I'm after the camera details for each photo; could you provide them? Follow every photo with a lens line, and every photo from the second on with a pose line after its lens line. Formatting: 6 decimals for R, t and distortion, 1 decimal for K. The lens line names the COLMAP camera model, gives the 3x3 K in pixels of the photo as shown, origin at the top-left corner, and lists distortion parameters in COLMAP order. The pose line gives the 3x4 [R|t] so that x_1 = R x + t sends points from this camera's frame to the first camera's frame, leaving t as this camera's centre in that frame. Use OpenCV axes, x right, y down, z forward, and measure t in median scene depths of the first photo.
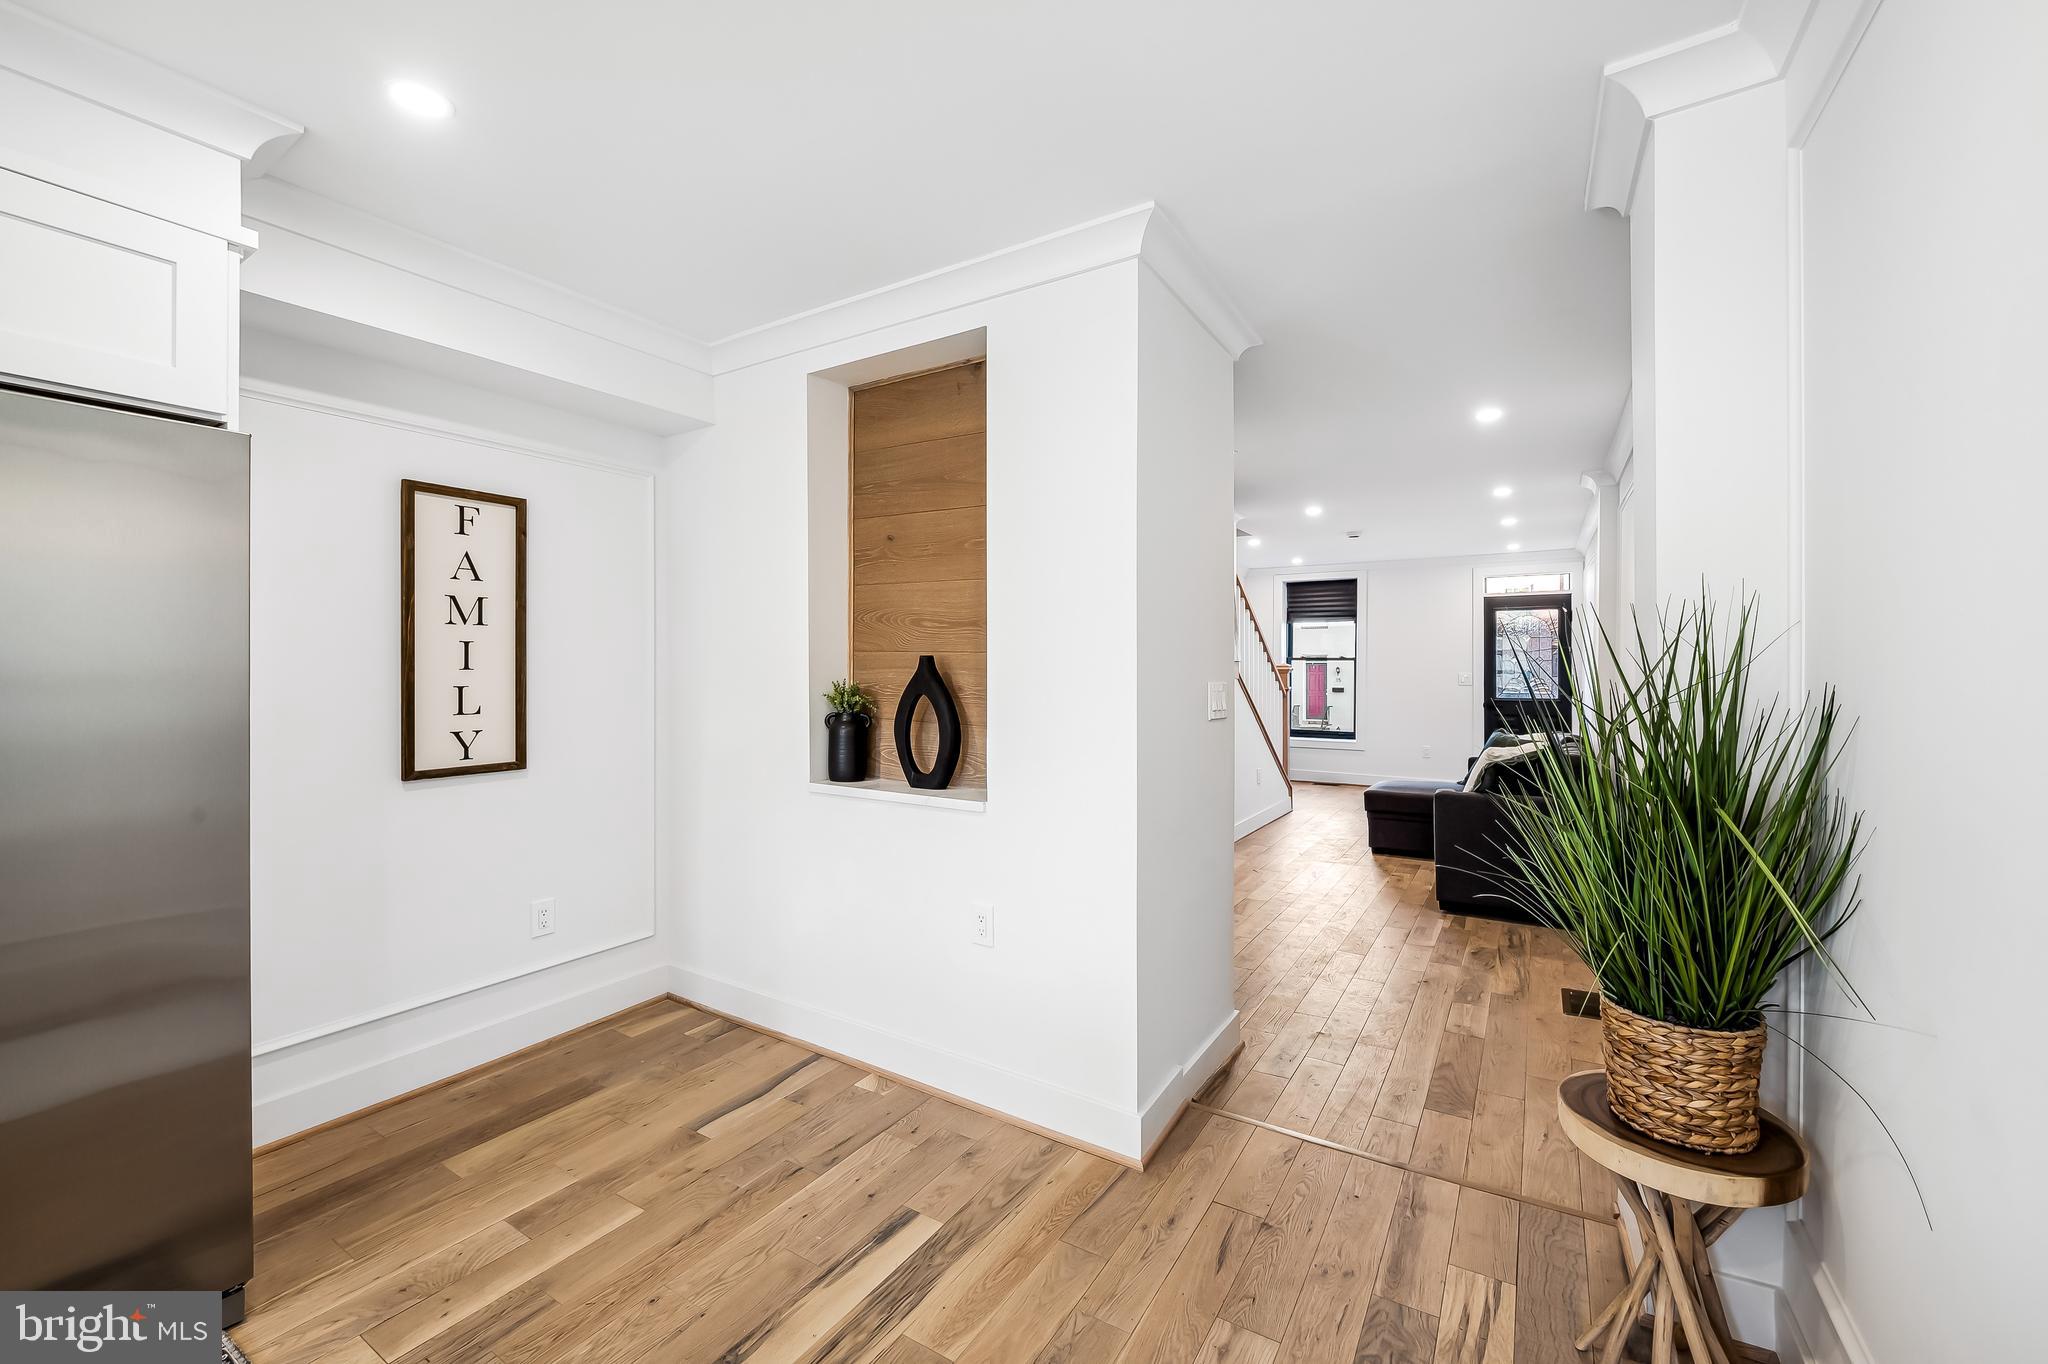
lens RADIAL K [[823.8, 0, 1020.5], [0, 823.8, 665.7], [0, 0, 1]] dist [-0.010876, 0.000164]
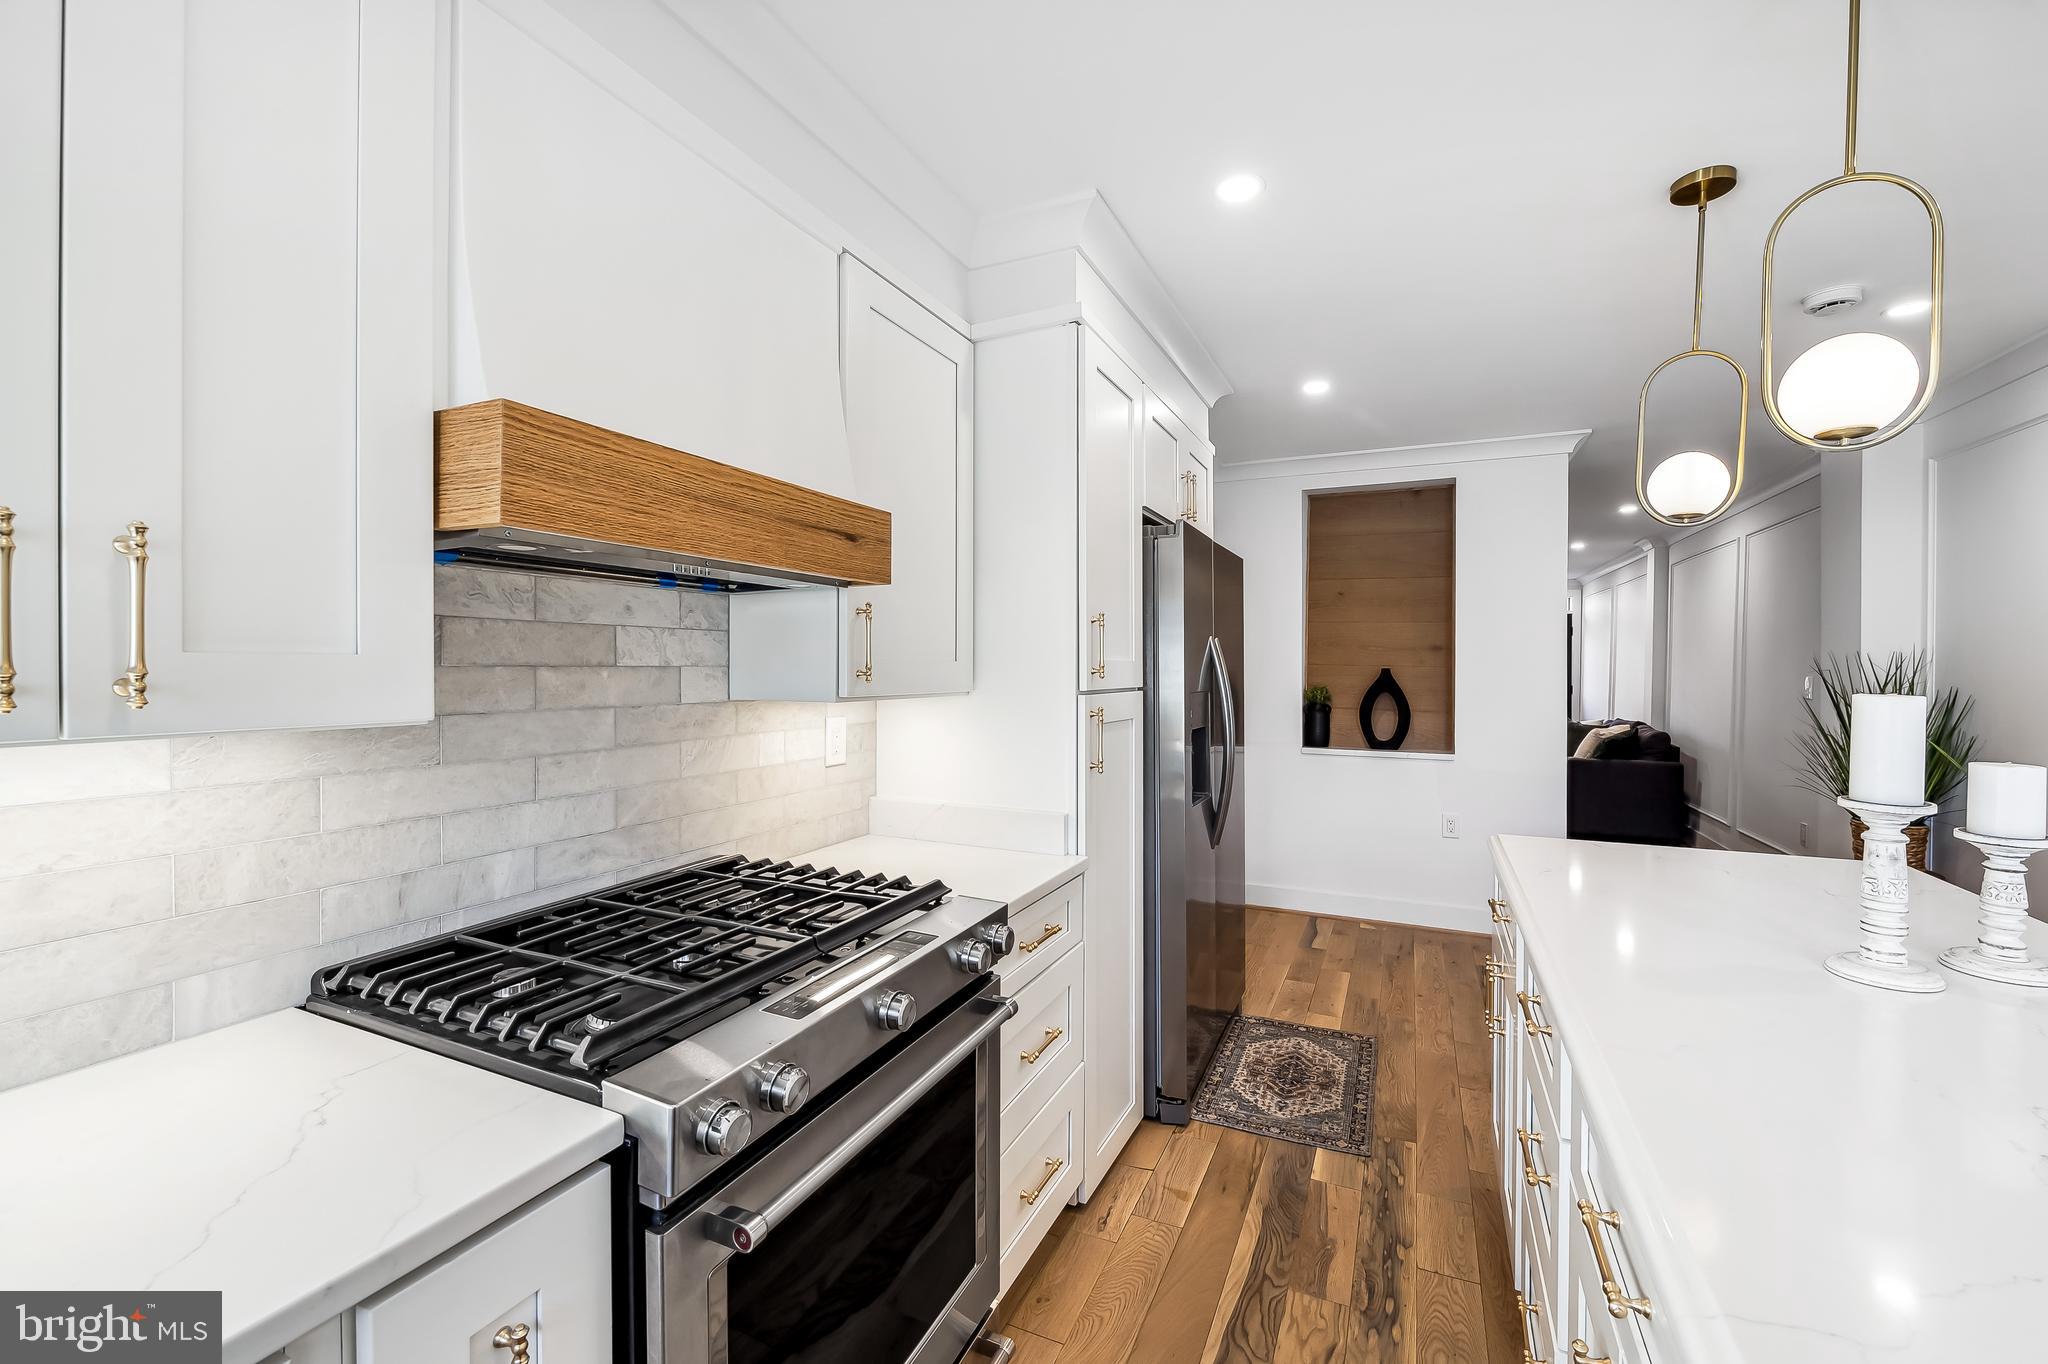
lens RADIAL K [[823.8, 0, 1019.9], [0, 823.8, 674.6], [0, 0, 1]] dist [-0.010876, 0.000164]
pose [[0.992621, -0.000098, 0.121255, -1.005959], [-0.001223, 0.999941, 0.010820, -0.017013], [-0.121248, -0.010888, 0.992562, -0.521117]]
